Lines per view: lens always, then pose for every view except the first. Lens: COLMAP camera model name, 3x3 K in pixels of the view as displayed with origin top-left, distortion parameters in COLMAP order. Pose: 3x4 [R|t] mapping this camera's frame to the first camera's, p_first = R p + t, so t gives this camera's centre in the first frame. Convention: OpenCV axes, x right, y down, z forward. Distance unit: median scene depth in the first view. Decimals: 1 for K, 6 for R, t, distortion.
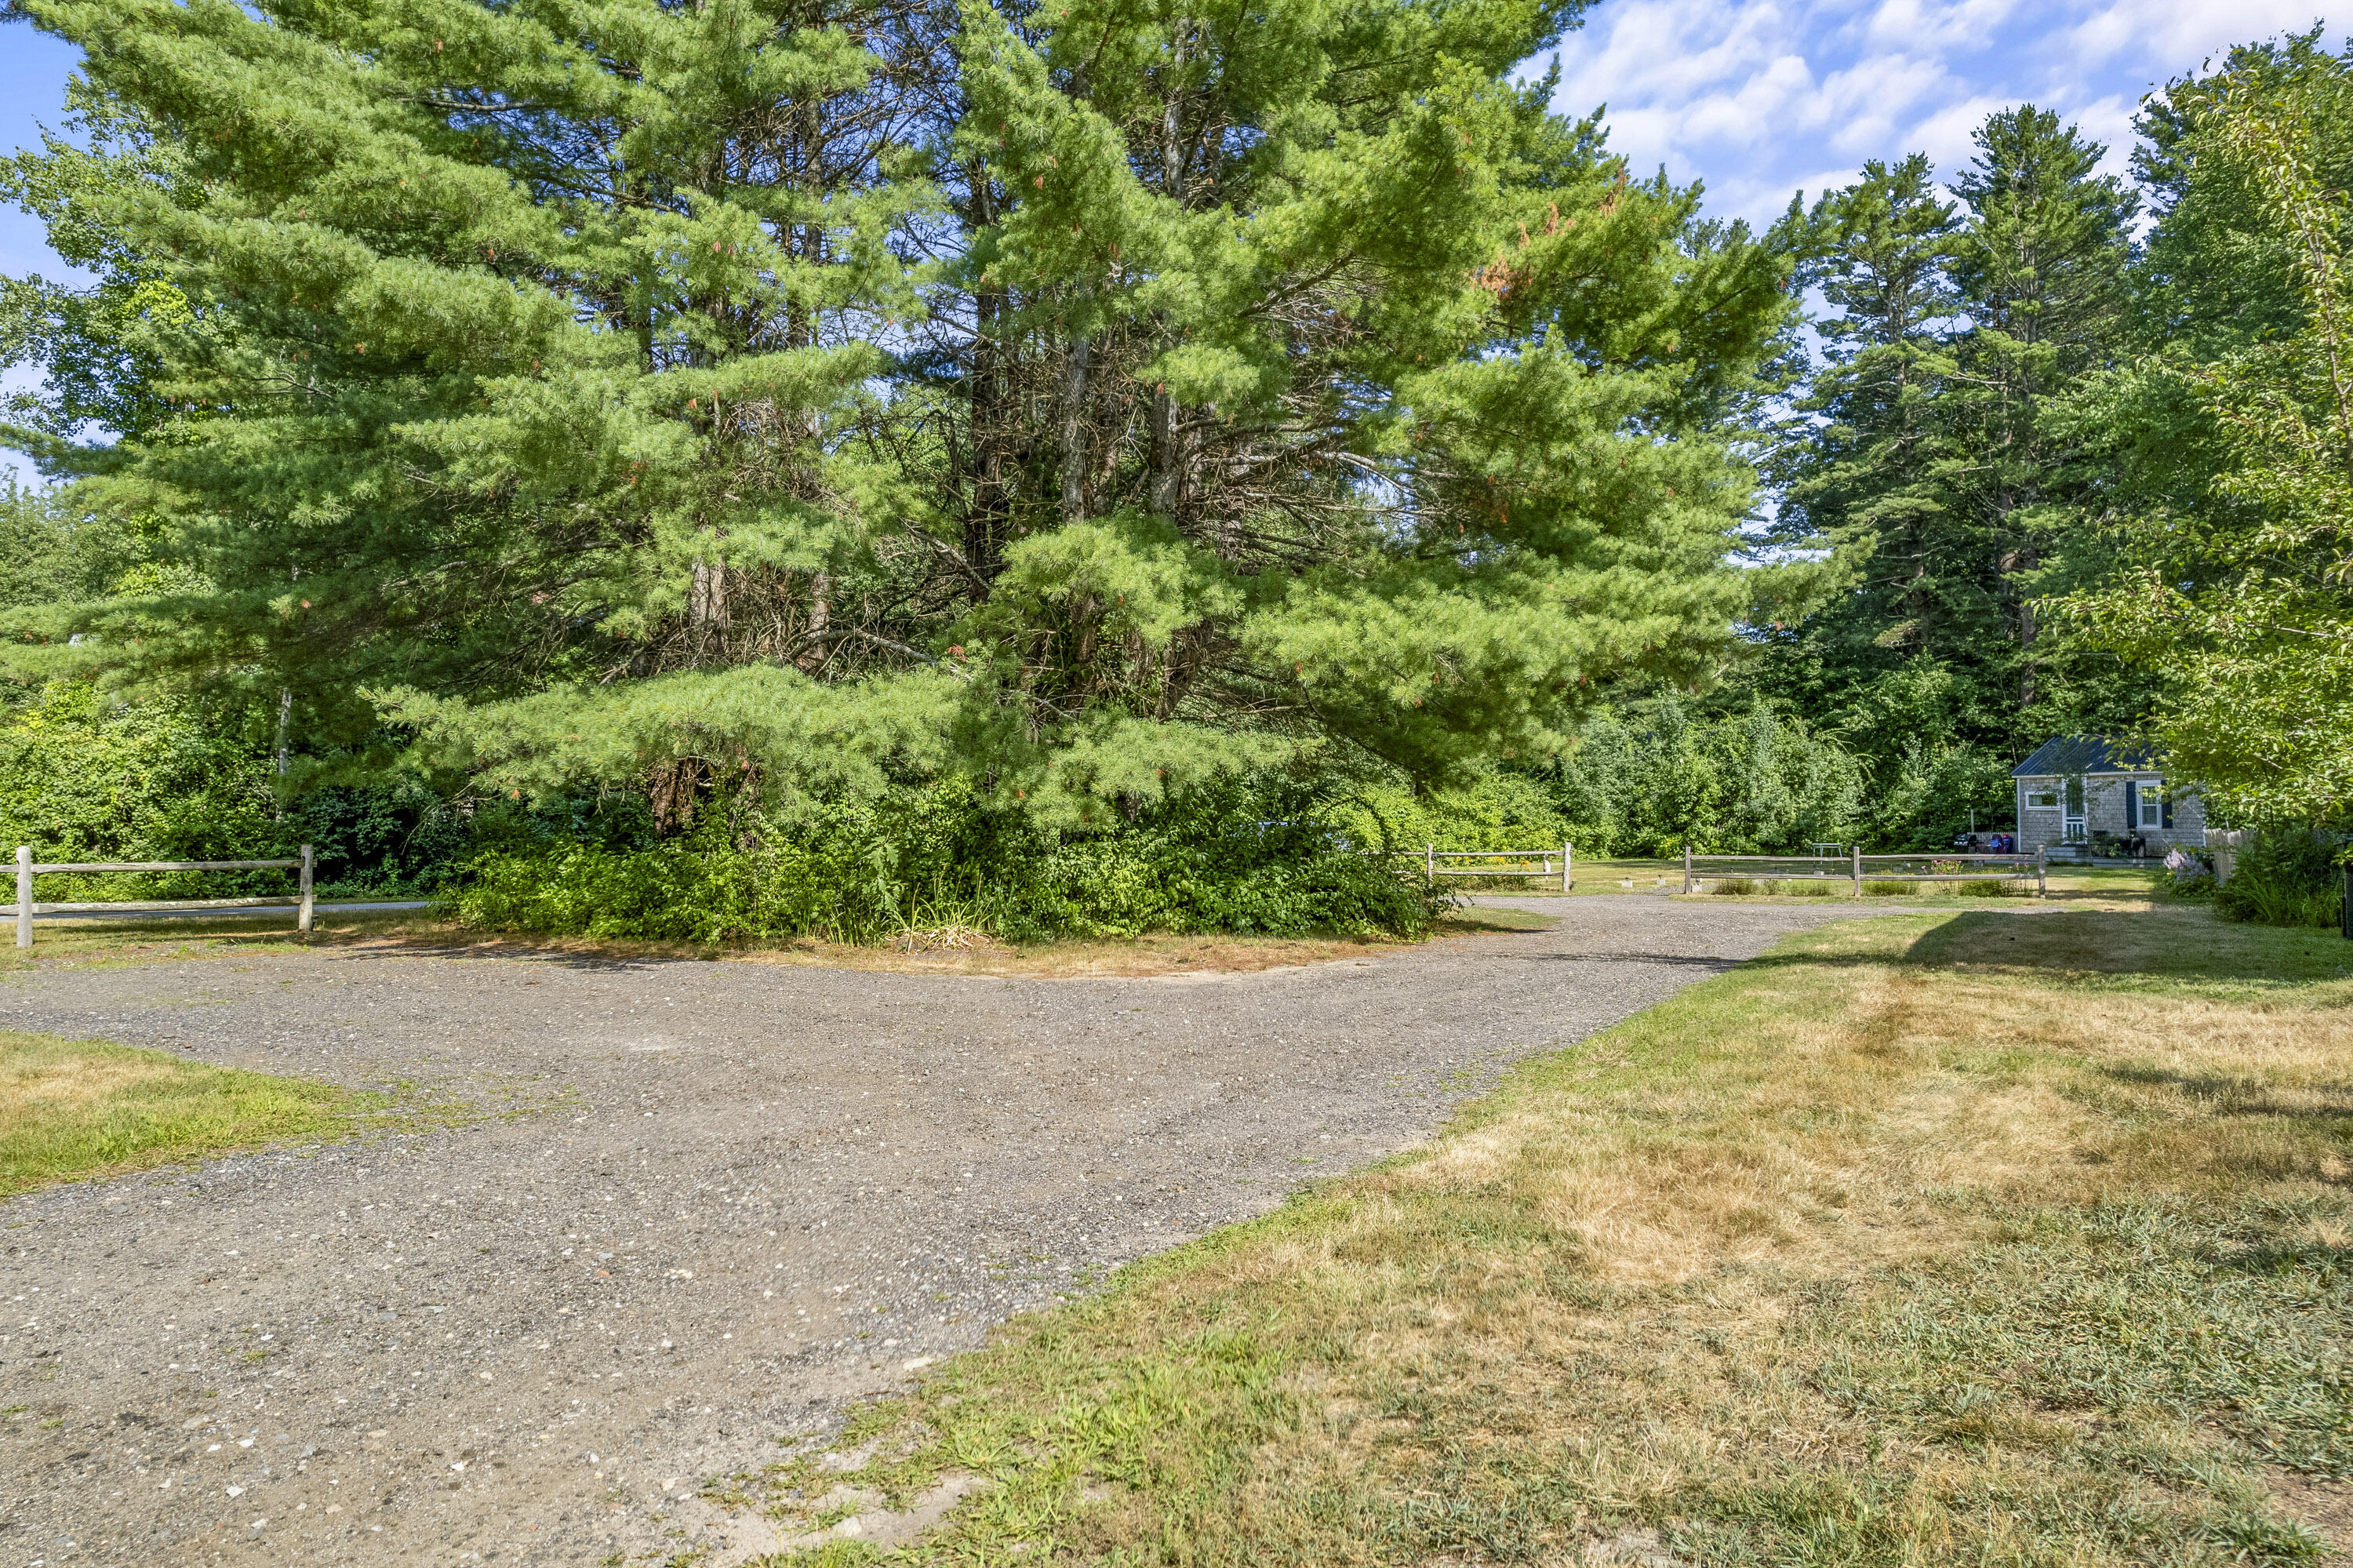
lens RADIAL K [[1544.6, 0, 1176.5], [0, 1544.6, 784.0], [0, 0, 1]] dist [-0.003388, -0.000529]
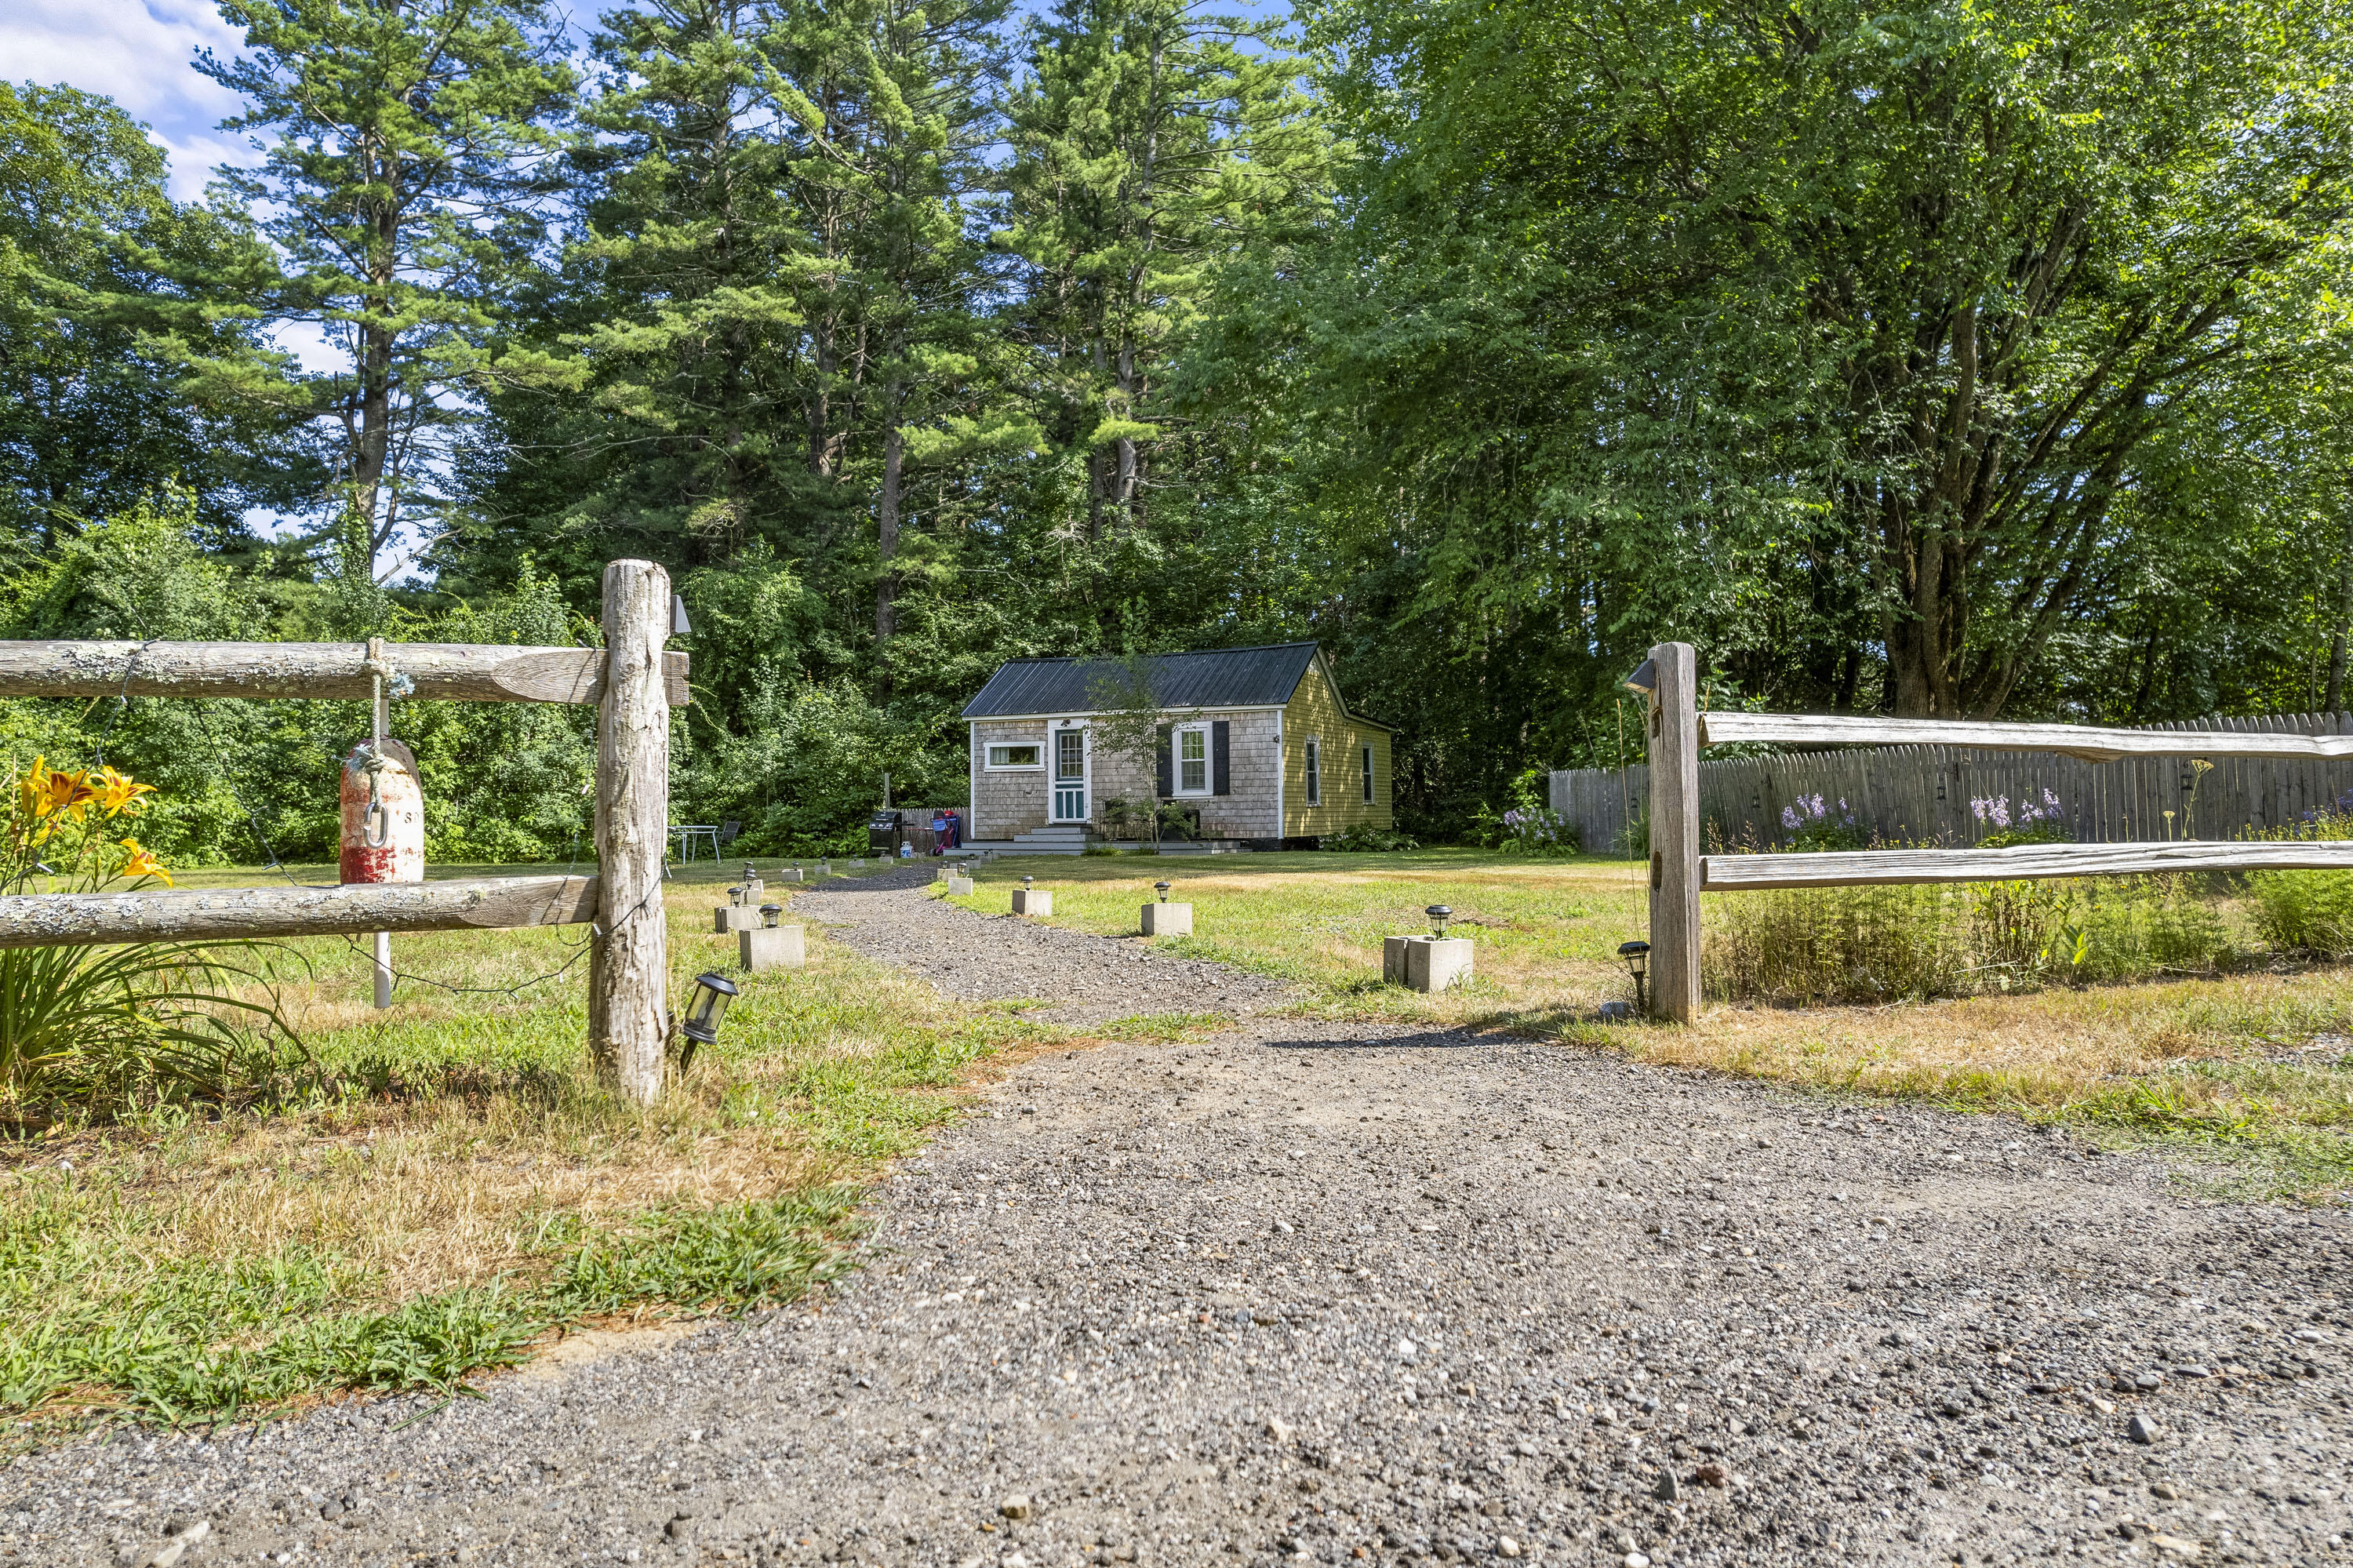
lens RADIAL K [[1544.6, 0, 1176.5], [0, 1544.6, 784.0], [0, 0, 1]] dist [-0.003388, -0.000529]
pose [[0.666582, 0.015363, 0.745273, 0.120846], [-0.011847, 0.999880, -0.010016, 0.024466], [-0.745337, -0.002153, 0.666684, 0.465570]]
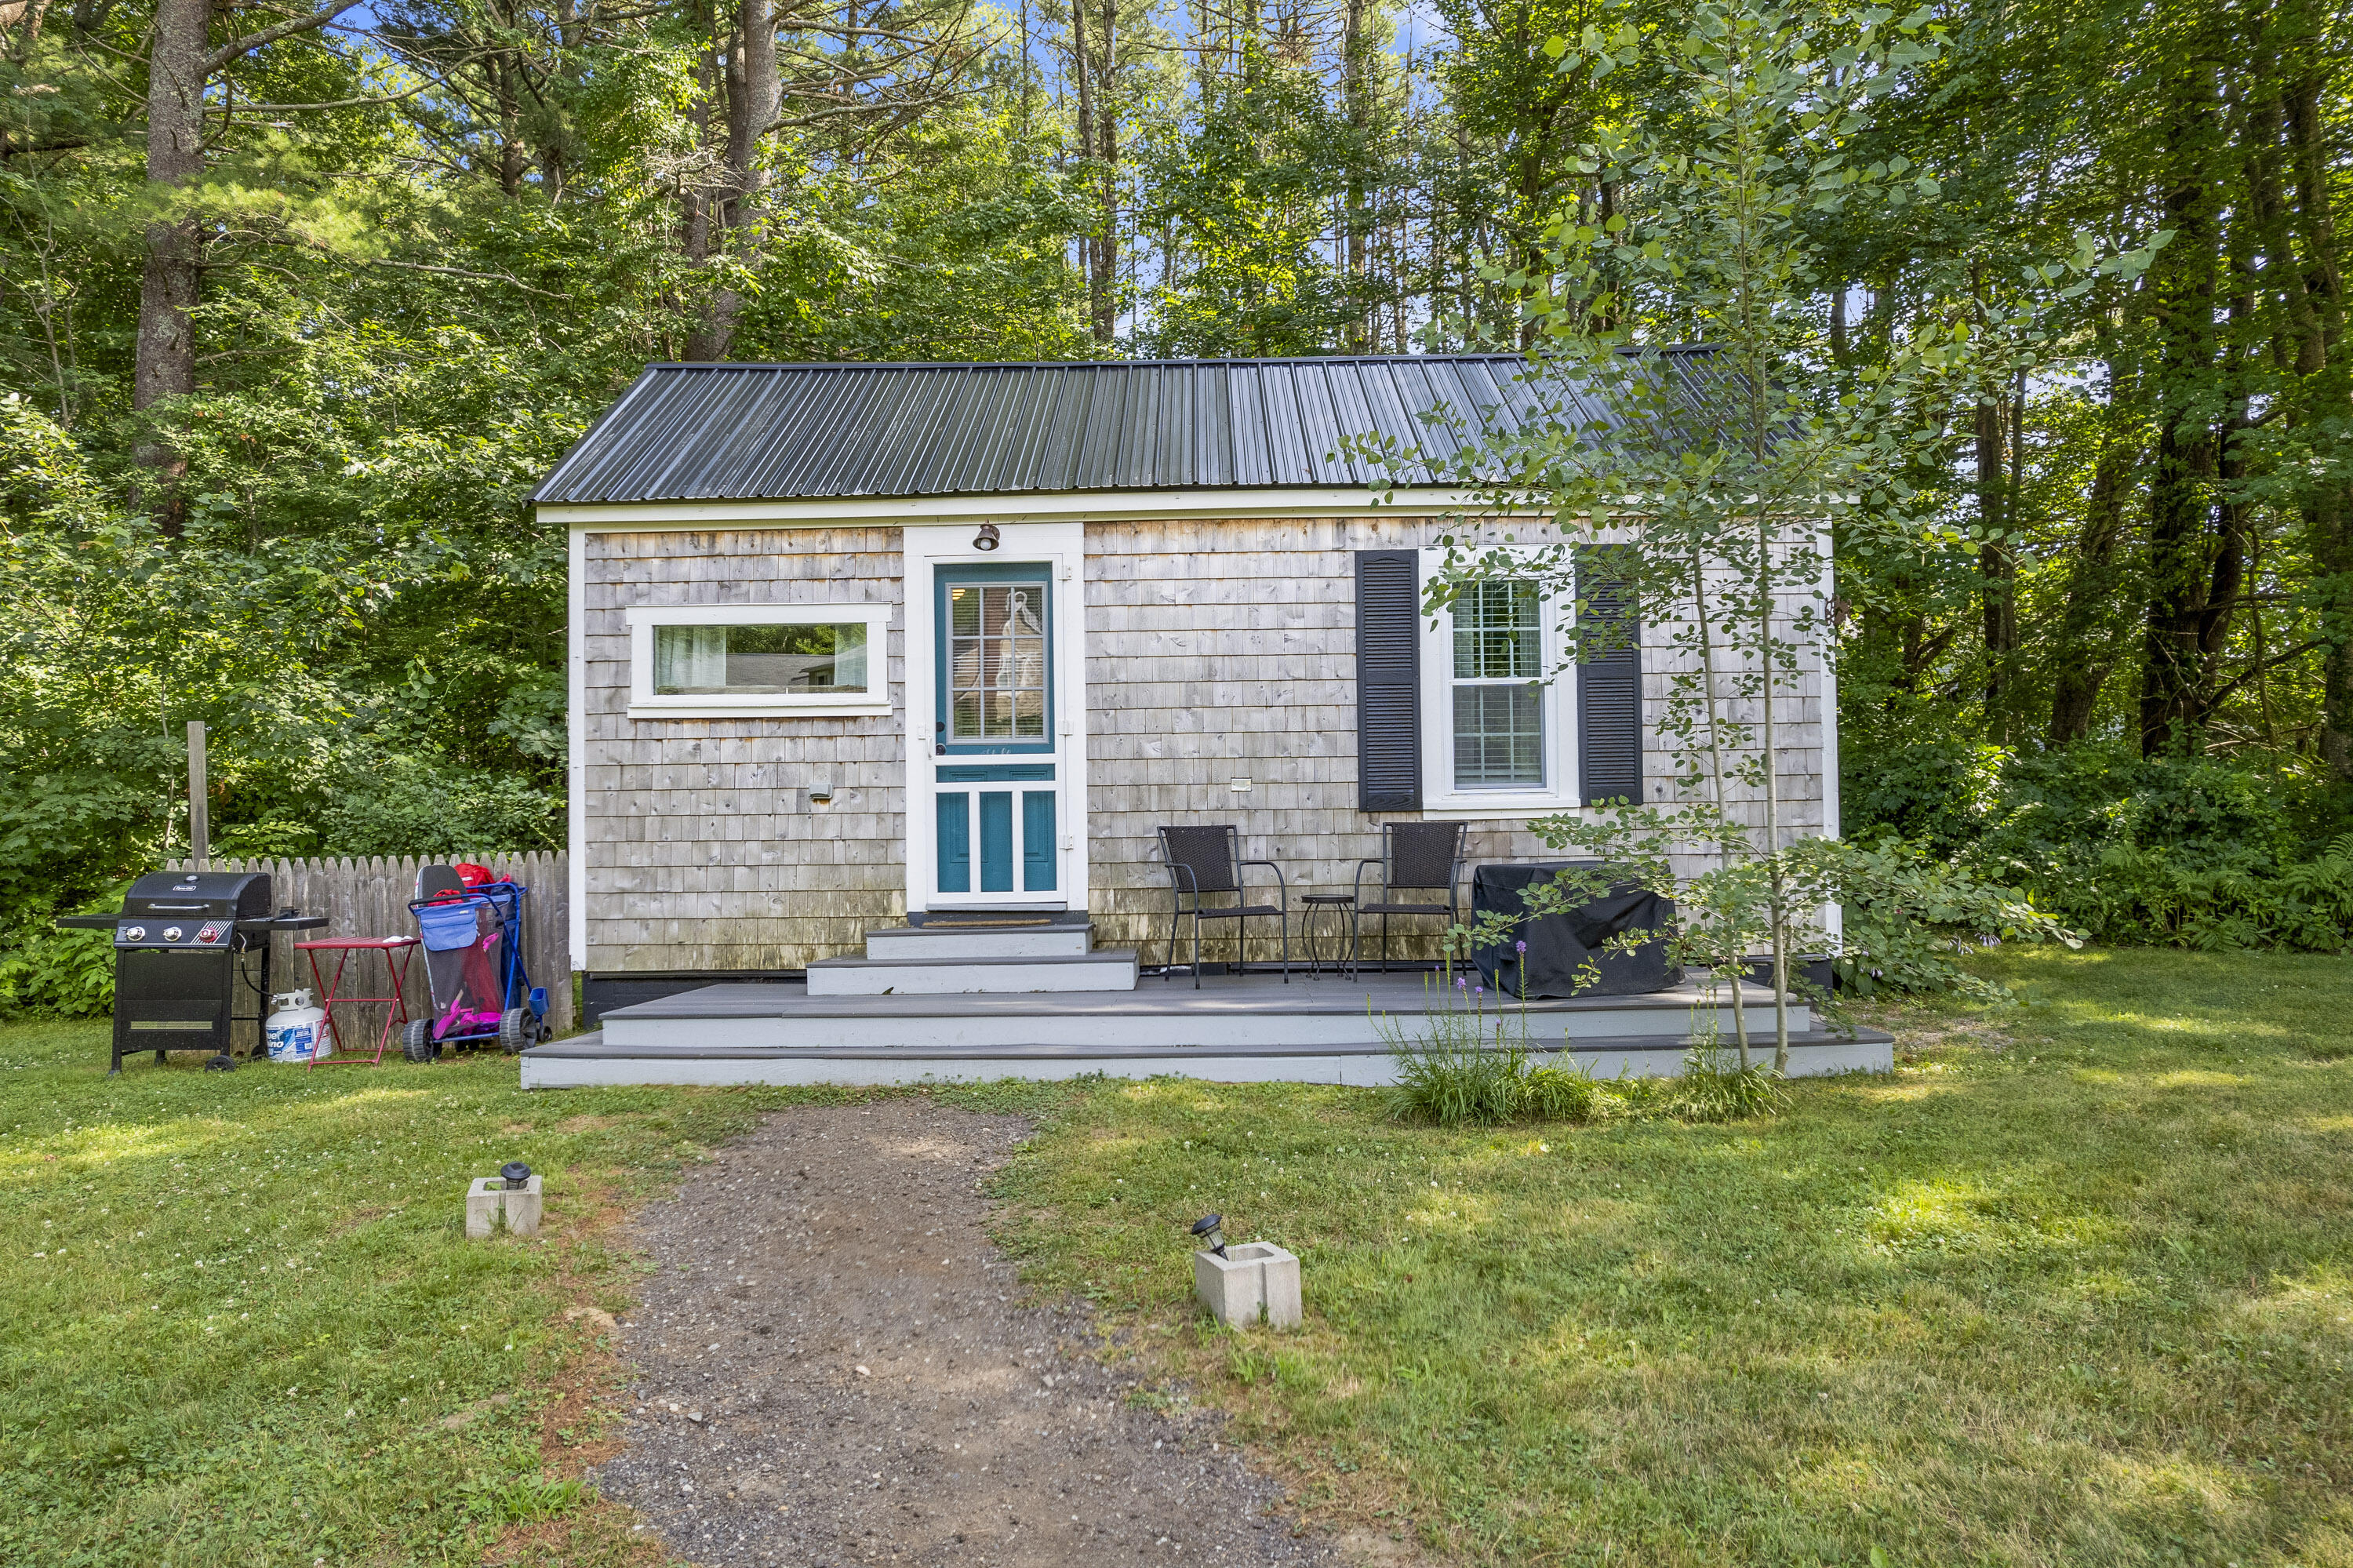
lens RADIAL K [[1544.6, 0, 1176.5], [0, 1544.6, 784.0], [0, 0, 1]] dist [-0.003388, -0.000529]
pose [[0.317084, 0.022745, 0.948125, 0.362887], [-0.010806, 0.999734, -0.020369, 0.024136], [-0.948336, -0.003786, 0.317246, 0.787348]]
